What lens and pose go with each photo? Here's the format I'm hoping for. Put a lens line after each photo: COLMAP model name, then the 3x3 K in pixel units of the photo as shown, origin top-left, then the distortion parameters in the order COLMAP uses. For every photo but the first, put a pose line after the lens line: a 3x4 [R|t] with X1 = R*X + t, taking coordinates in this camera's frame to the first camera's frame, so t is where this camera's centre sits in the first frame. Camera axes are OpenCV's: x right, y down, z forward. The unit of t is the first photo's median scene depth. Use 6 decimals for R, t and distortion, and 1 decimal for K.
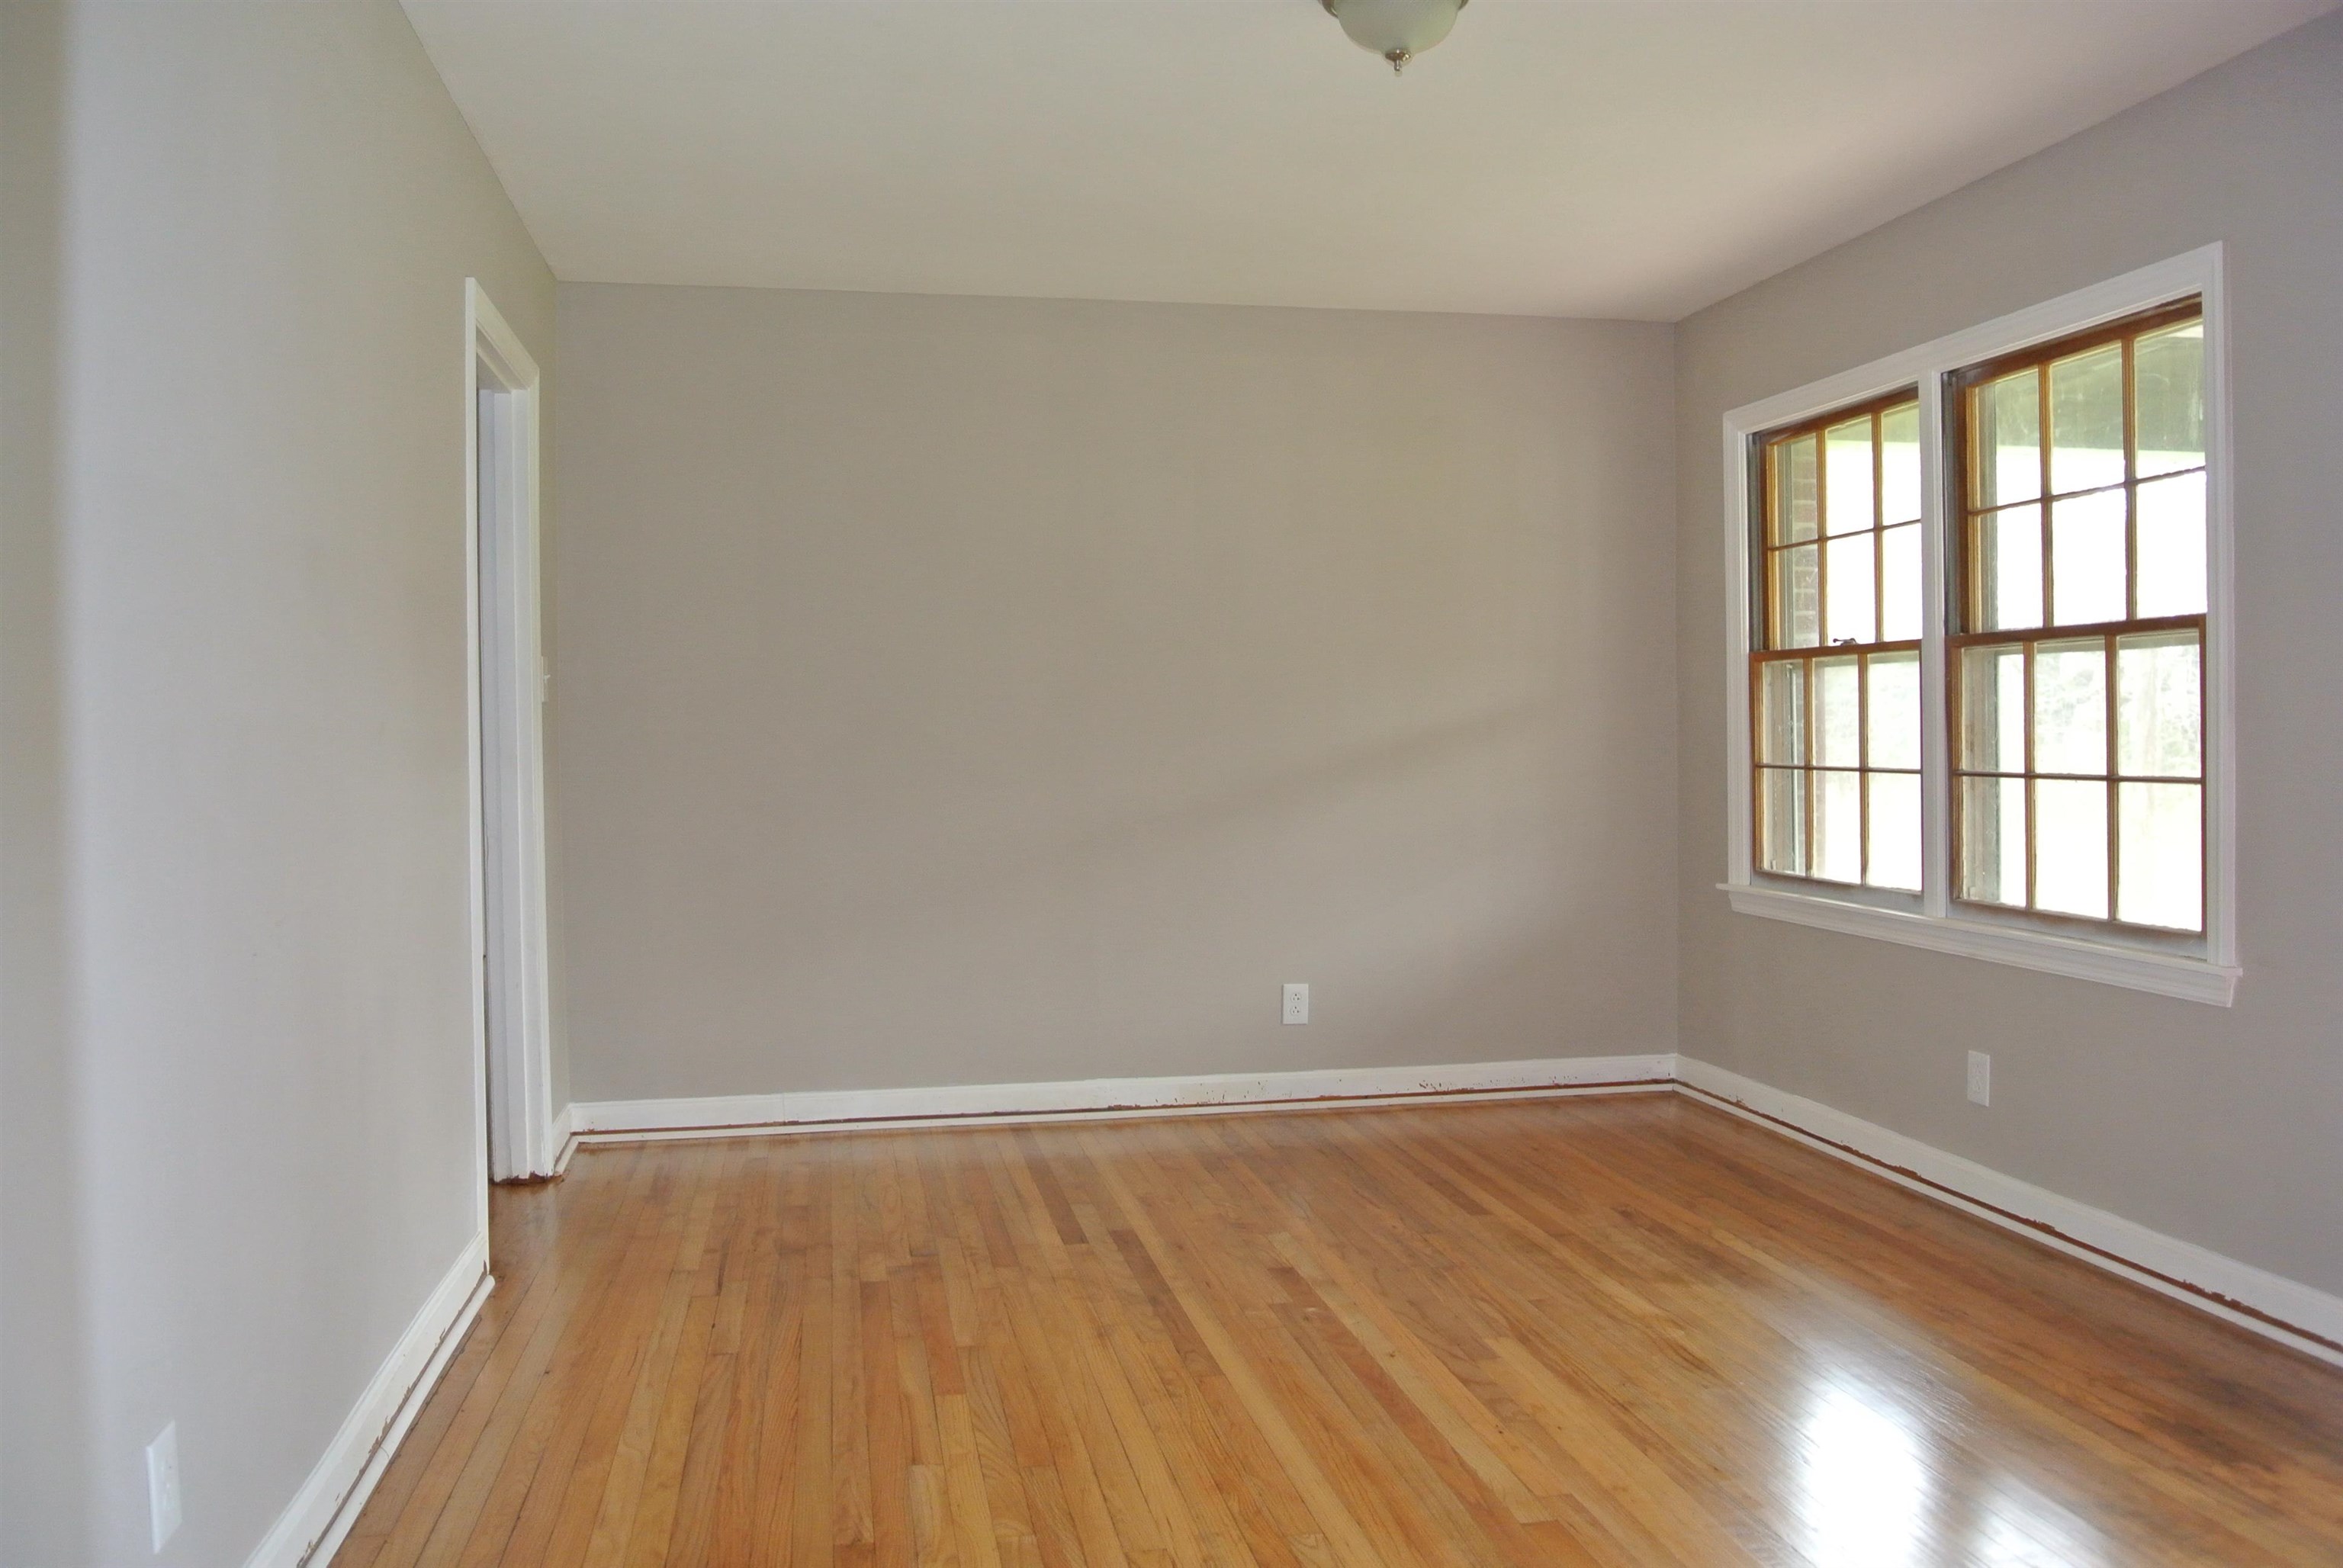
lens RADIAL K [[1819.5, 0, 1171.5], [0, 1819.5, 784.0], [0, 0, 1]] dist [-0.076870, 0.011310]
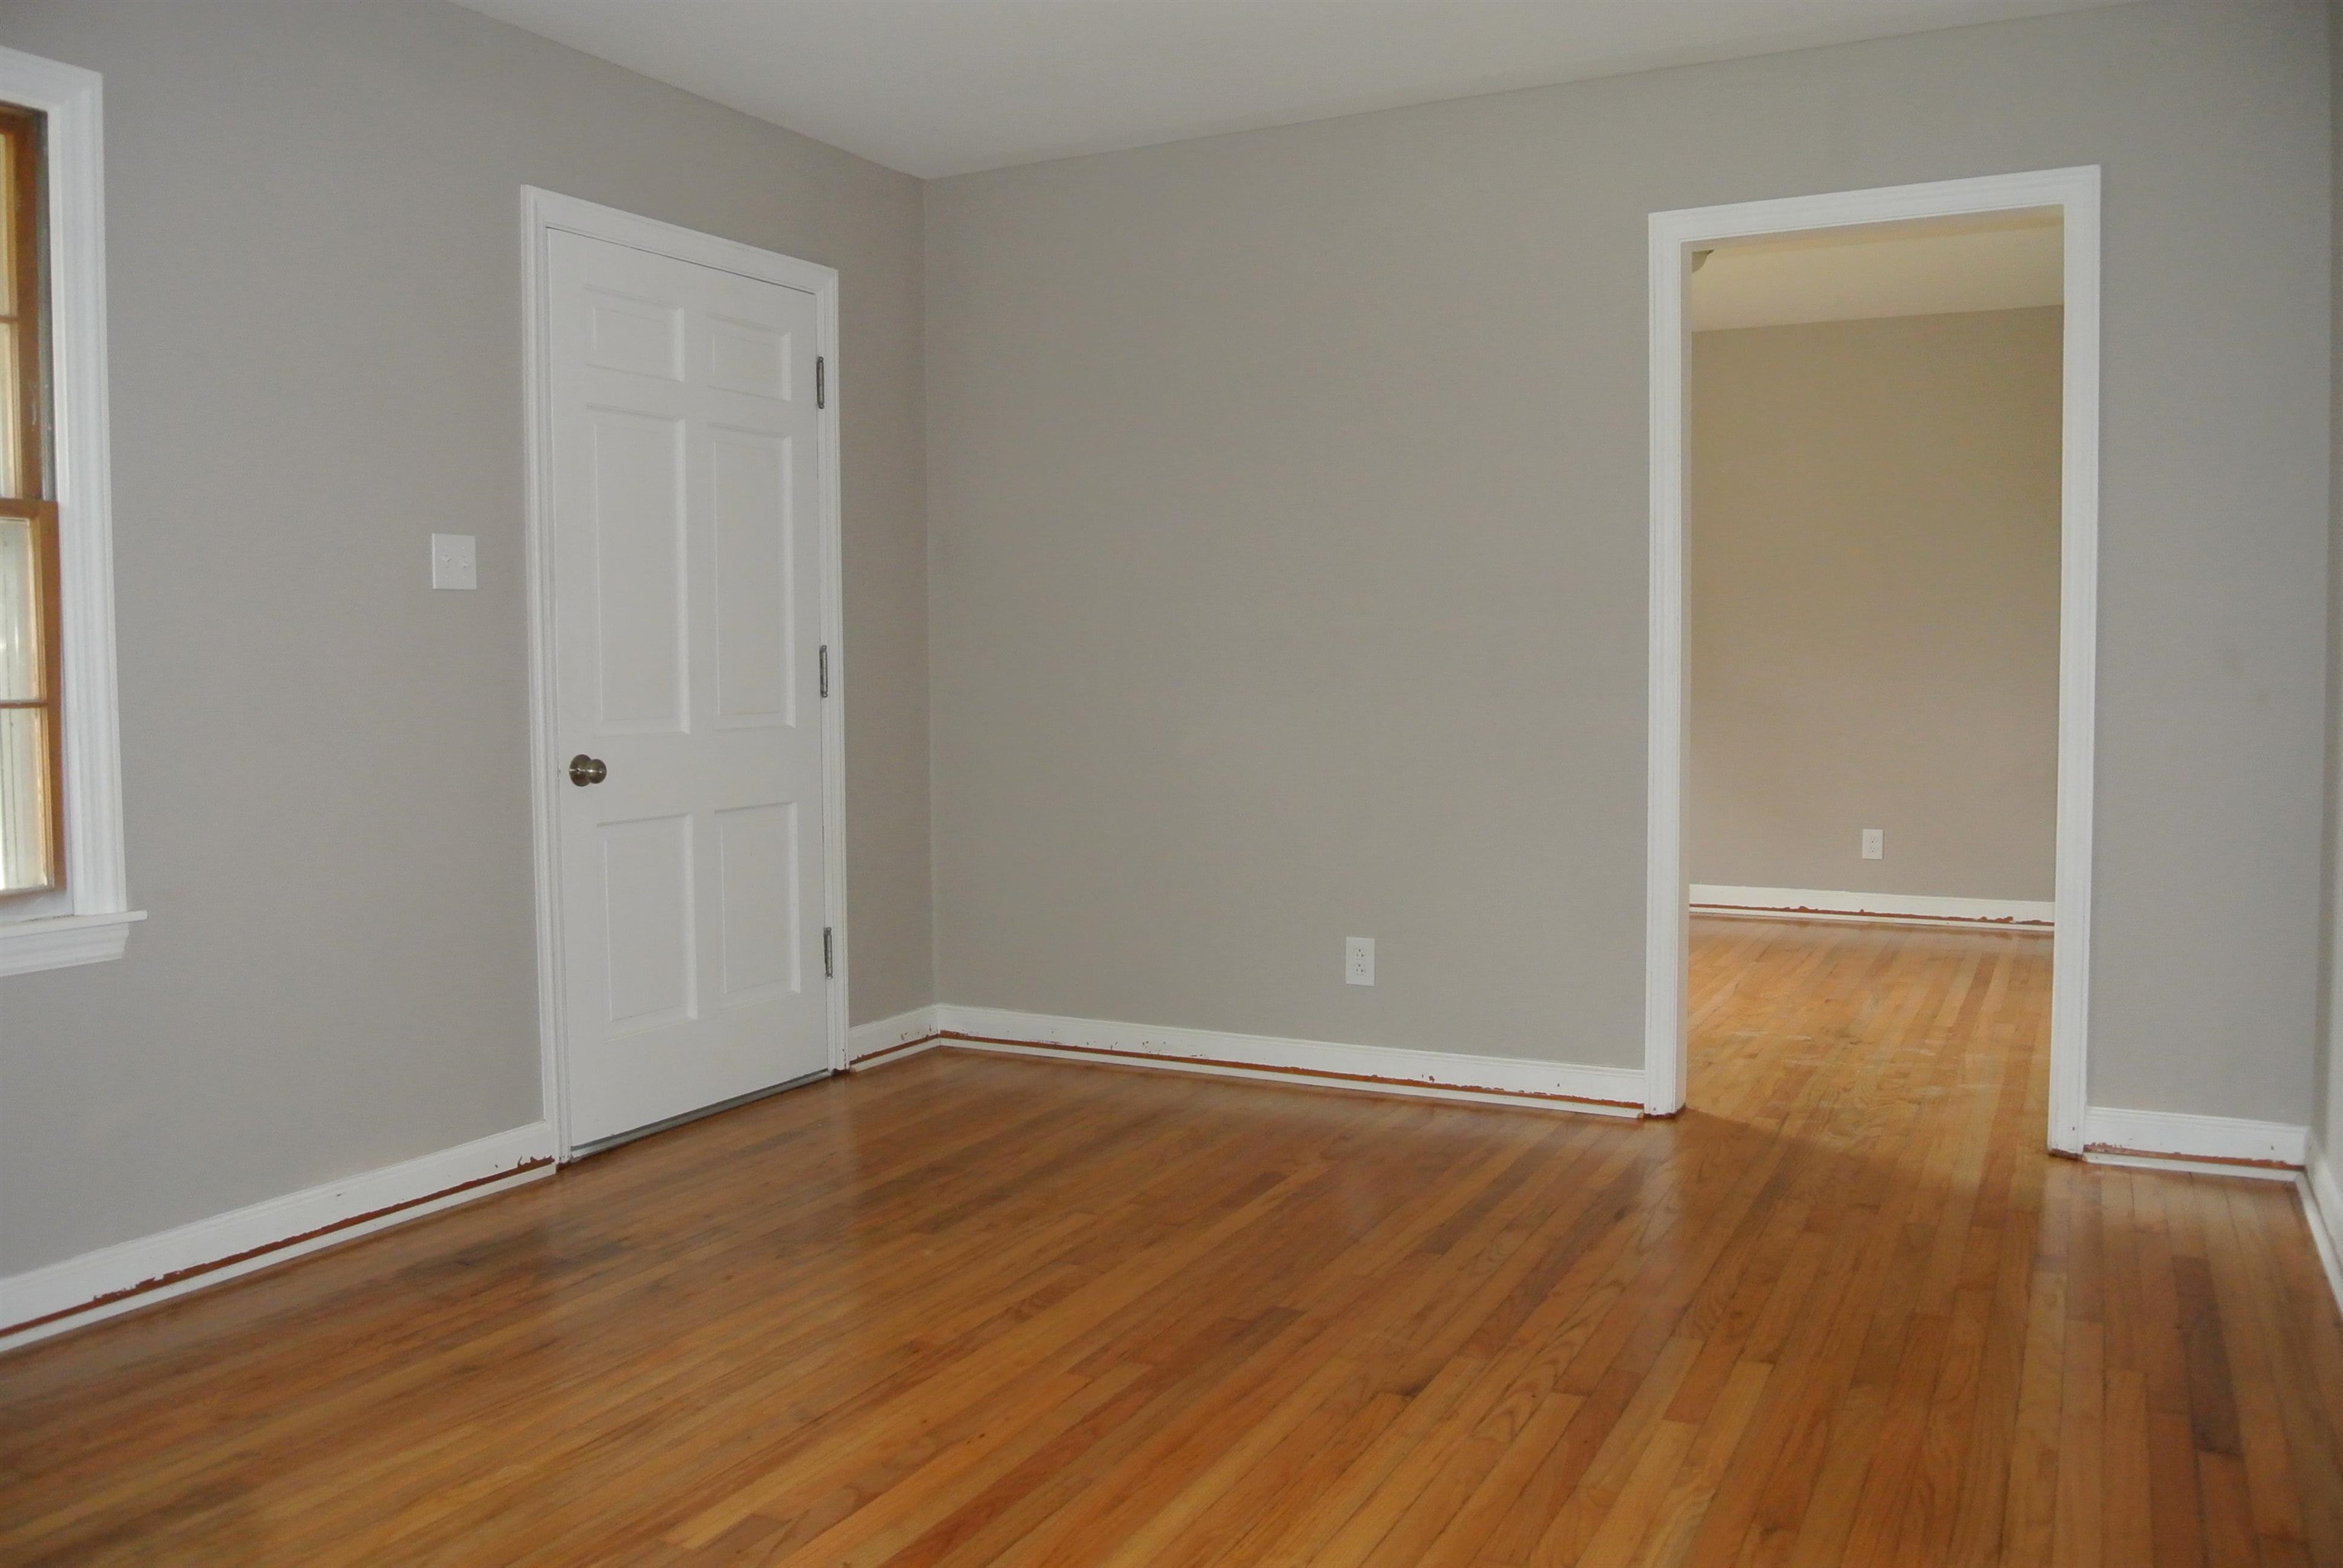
lens RADIAL K [[1819.5, 0, 1171.5], [0, 1819.5, 784.0], [0, 0, 1]] dist [-0.076870, 0.011310]
pose [[-0.785530, -0.026480, 0.618257, -0.391279], [0.033611, 0.995784, 0.085354, -0.018990], [-0.617910, 0.087829, -0.781328, 1.509477]]
